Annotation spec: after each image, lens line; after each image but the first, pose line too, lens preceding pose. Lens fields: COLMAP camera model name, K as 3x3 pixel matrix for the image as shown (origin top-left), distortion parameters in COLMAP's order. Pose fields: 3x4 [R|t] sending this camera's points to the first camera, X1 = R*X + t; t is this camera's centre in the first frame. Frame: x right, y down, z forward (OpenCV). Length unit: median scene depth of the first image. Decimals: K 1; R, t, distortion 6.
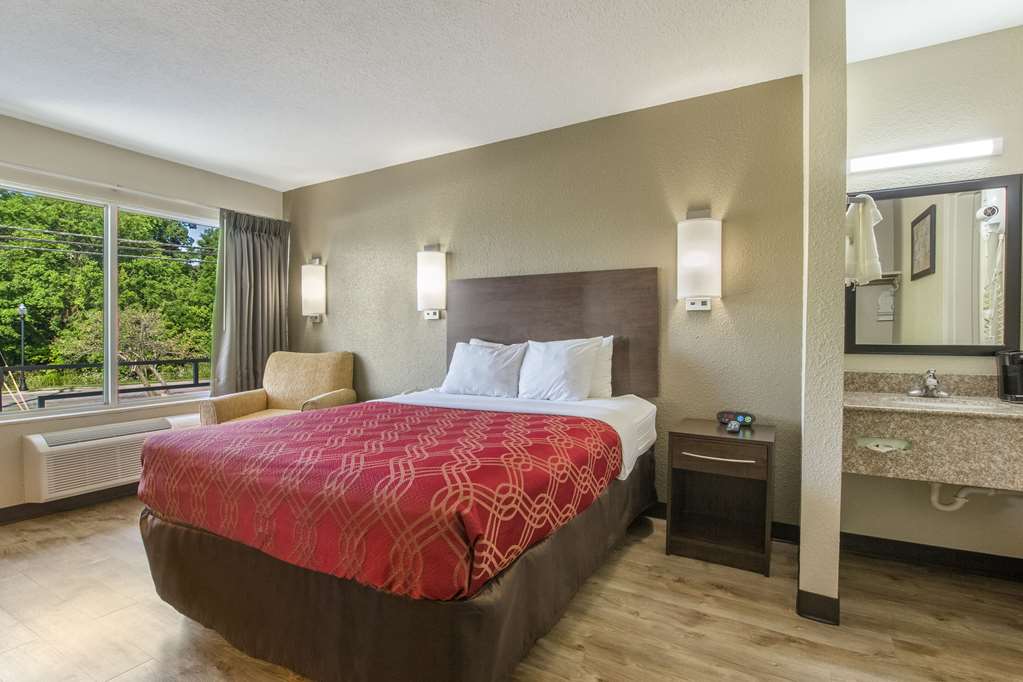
lens RADIAL K [[479.9, 0, 511.5], [0, 479.9, 341.0], [0, 0, 1]] dist [-0.025761, 0.000087]
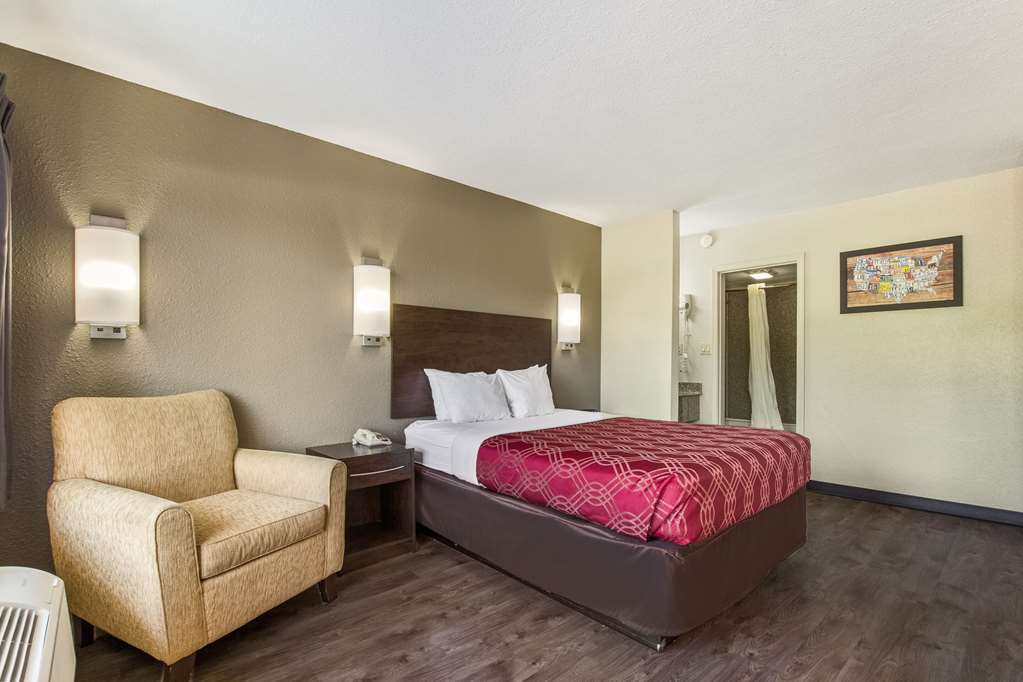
lens RADIAL K [[466.6, 0, 512.9], [0, 466.6, 367.8], [0, 0, 1]] dist [0.000175, 0.000040]
pose [[0.303958, -0.005376, 0.952670, -0.866755], [0.018412, 0.999830, -0.000233, -0.003947], [-0.952508, 0.017612, 0.304005, 0.528720]]
